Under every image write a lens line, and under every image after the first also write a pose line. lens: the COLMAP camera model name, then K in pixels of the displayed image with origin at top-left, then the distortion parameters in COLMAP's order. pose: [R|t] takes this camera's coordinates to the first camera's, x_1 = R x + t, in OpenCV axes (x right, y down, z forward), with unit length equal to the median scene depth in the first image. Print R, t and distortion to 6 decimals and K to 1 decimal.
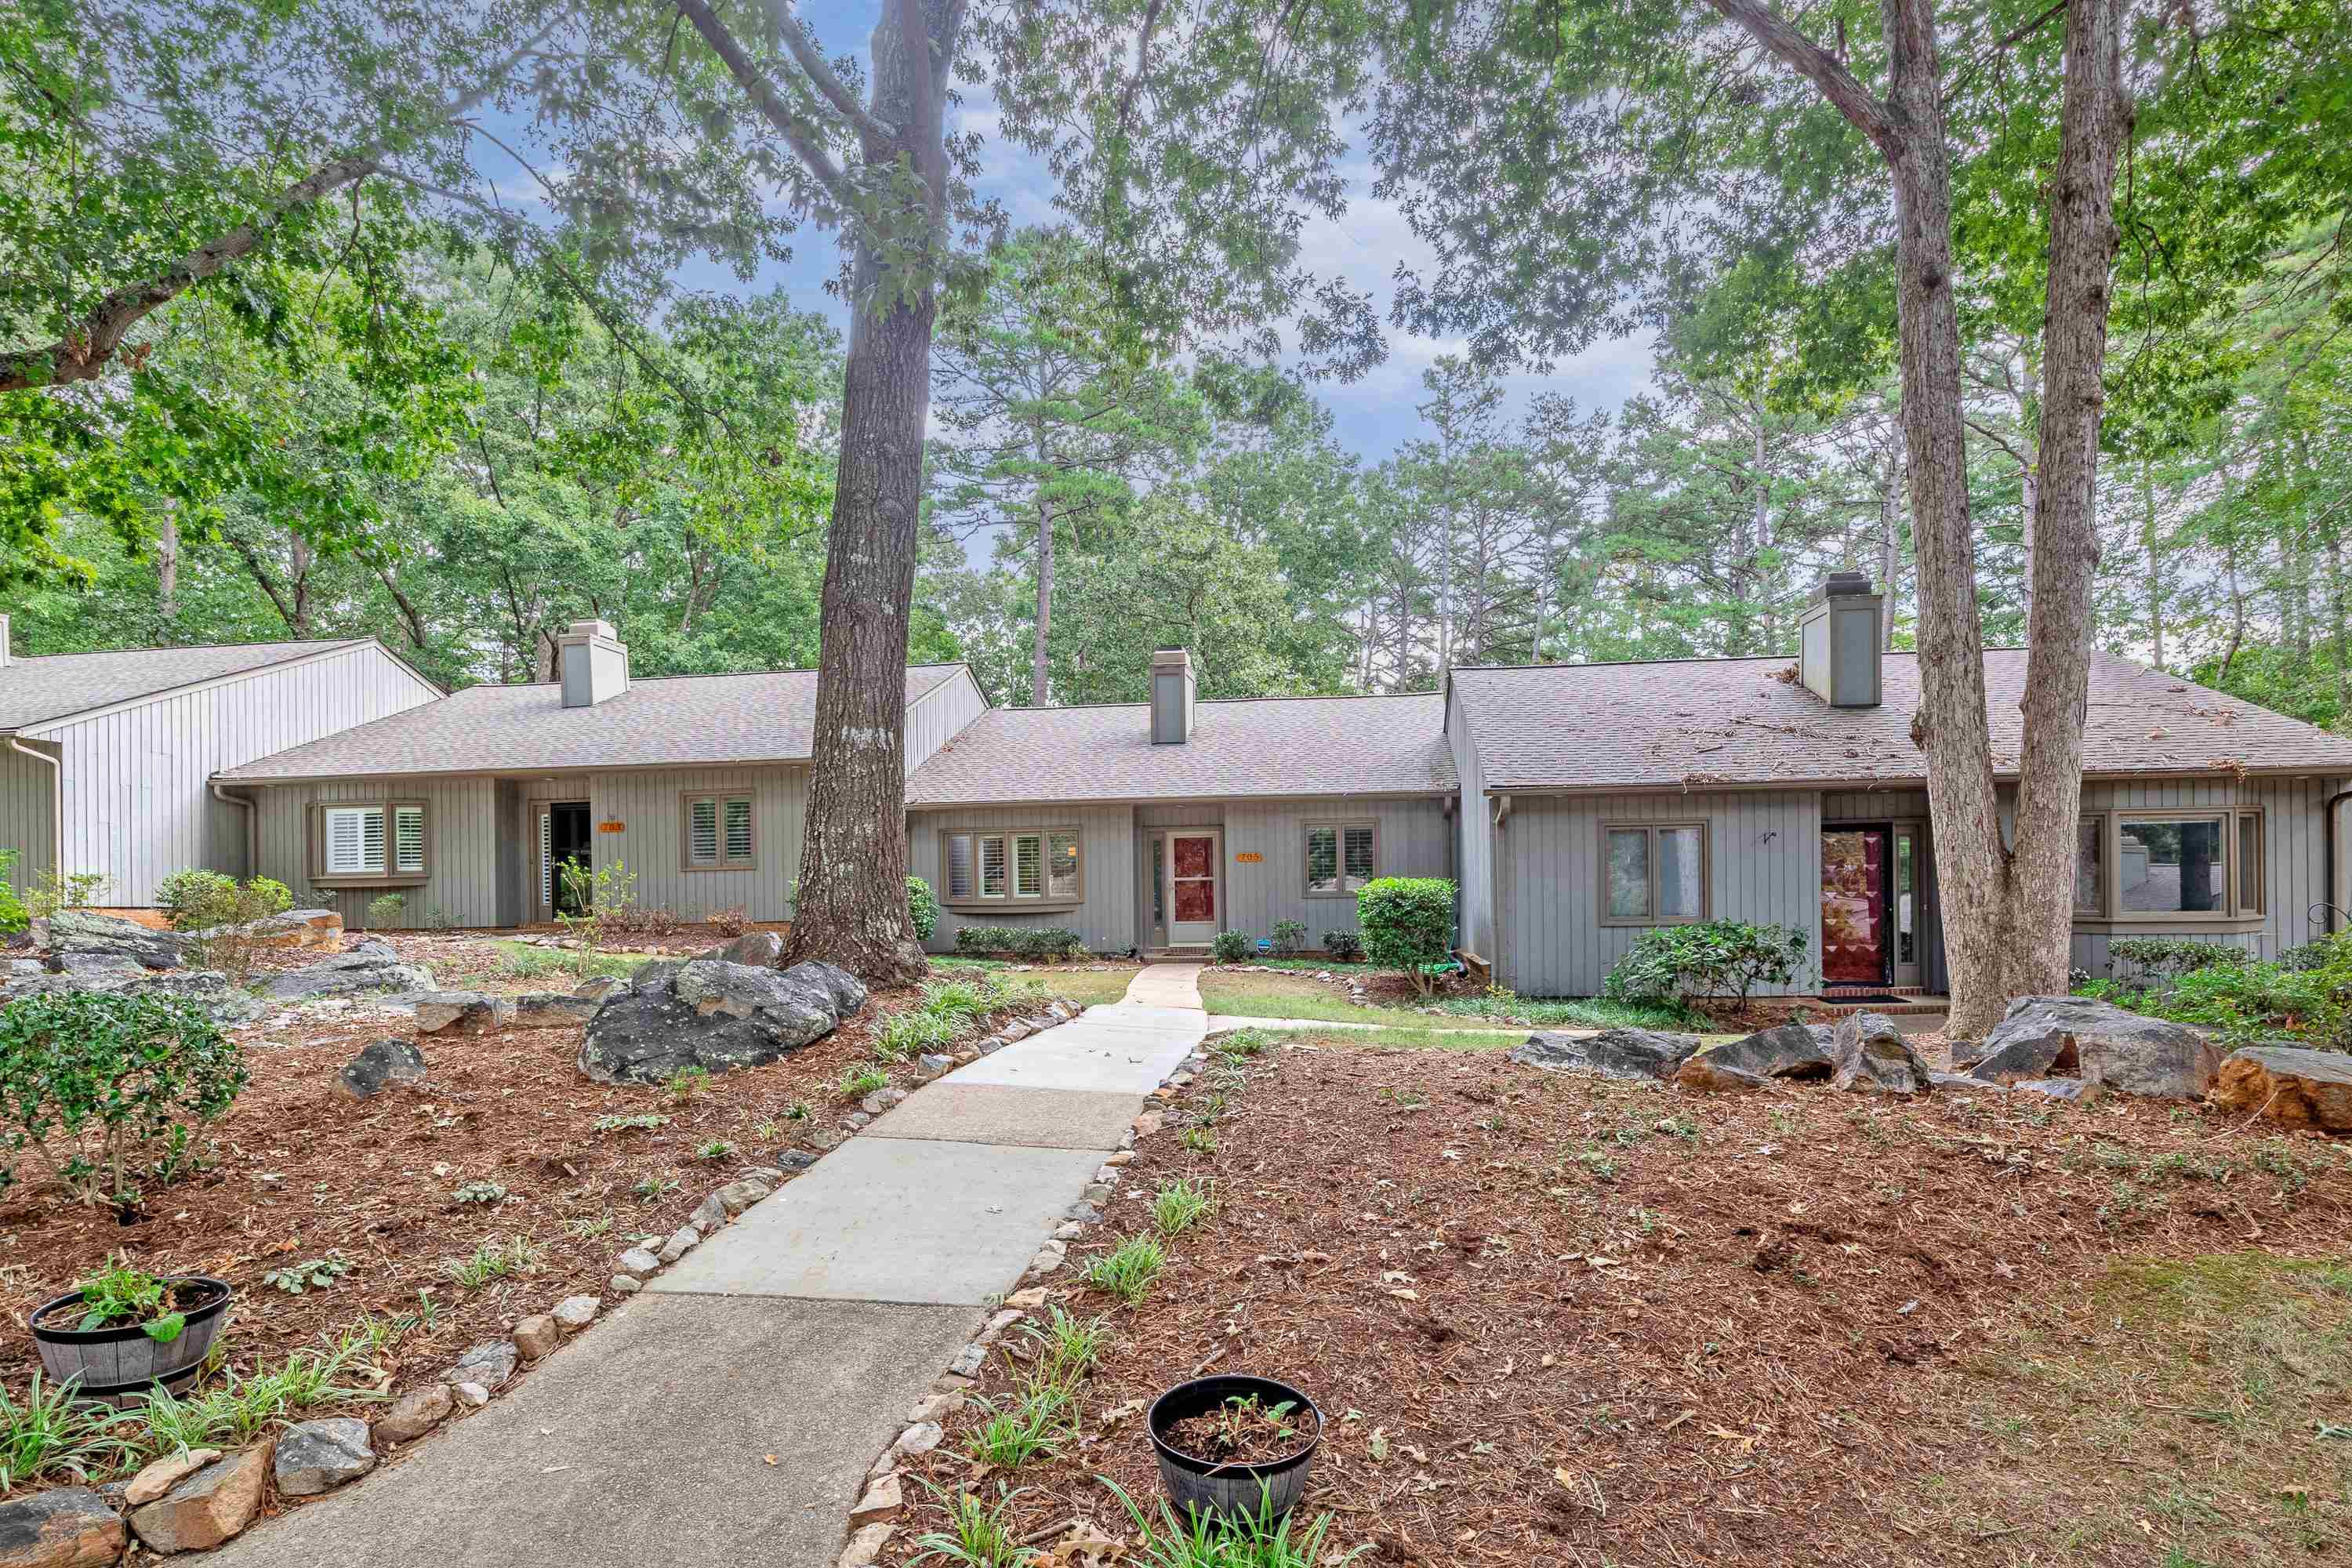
lens RADIAL K [[1199.3, 0, 1196.8], [0, 1199.3, 782.1], [0, 0, 1]] dist [-0.011966, 0.000356]
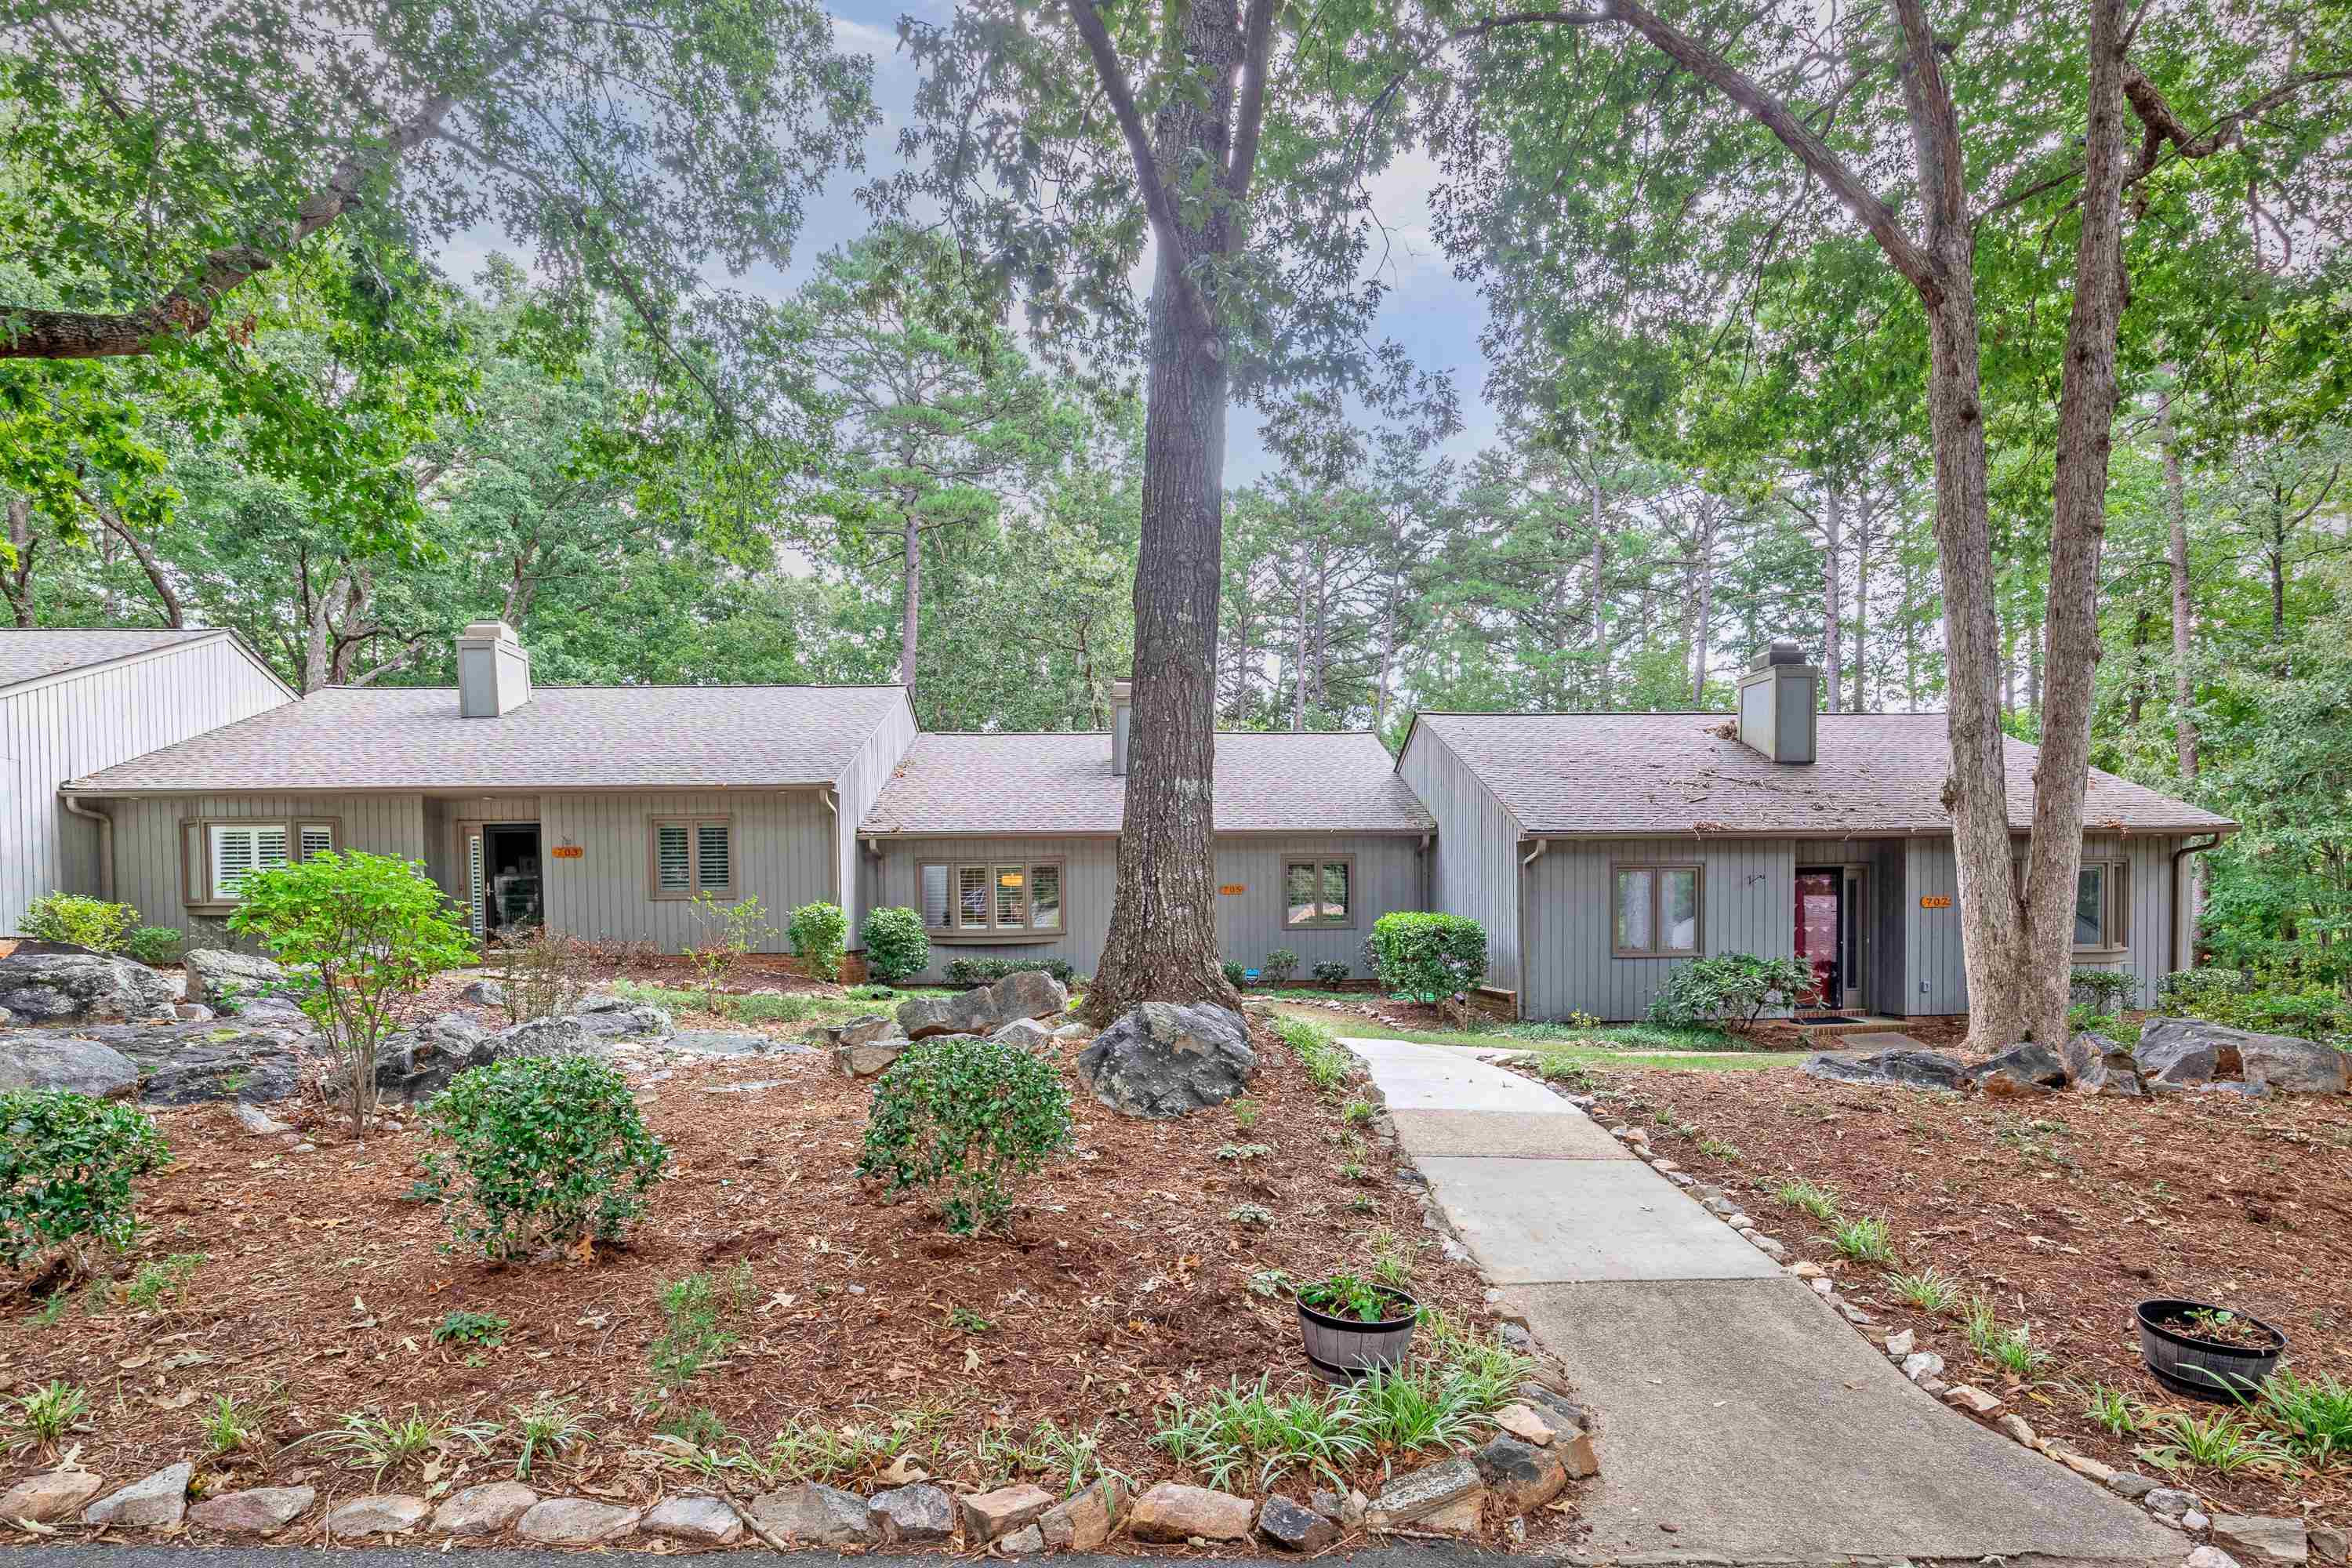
lens RADIAL K [[1233.8, 0, 1176.2], [0, 1233.8, 823.4], [0, 0, 1]] dist [-0.011517, -0.000451]
pose [[0.981213, 0.018611, 0.192028, -0.268438], [-0.021910, 0.999646, 0.015067, -0.011754], [-0.191680, -0.018991, 0.981274, -0.035232]]
